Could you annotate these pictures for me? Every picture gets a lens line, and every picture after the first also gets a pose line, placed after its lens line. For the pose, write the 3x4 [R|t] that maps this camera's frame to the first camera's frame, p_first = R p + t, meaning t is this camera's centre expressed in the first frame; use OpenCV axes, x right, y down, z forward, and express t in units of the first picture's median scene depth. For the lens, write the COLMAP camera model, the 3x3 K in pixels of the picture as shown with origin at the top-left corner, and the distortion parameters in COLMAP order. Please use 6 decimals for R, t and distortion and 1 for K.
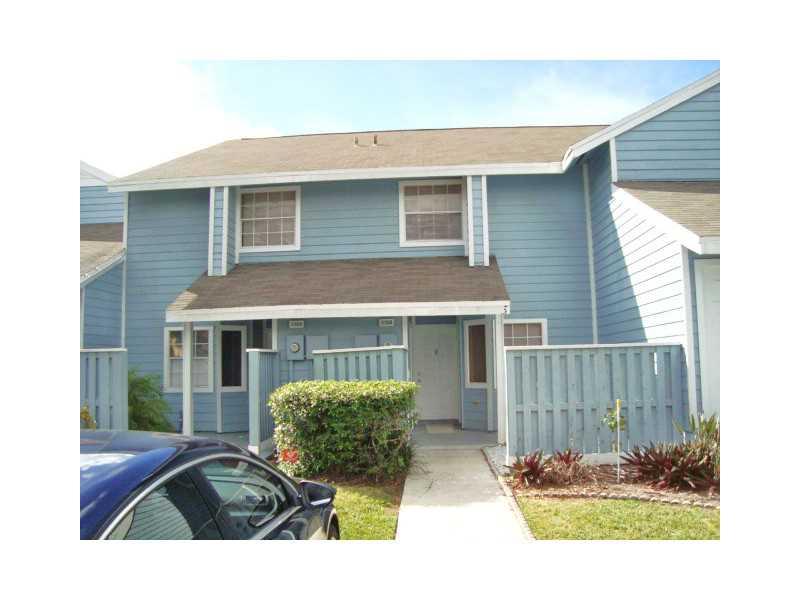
lens RADIAL K [[623.7, 0, 400.0], [0, 623.7, 300.0], [0, 0, 1]] dist [-0.215285, 0.296673]
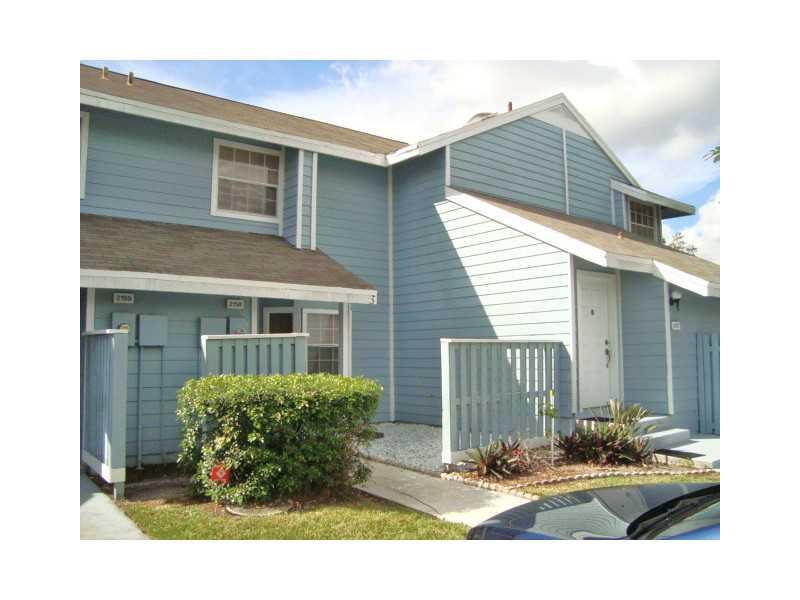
lens RADIAL K [[623.7, 0, 400.0], [0, 623.7, 300.0], [0, 0, 1]] dist [-0.215285, 0.296673]
pose [[0.753144, 0.068076, 0.654324, -0.396158], [-0.078337, 0.996835, -0.013543, 0.024114], [-0.653175, -0.041058, 0.756093, 0.230878]]
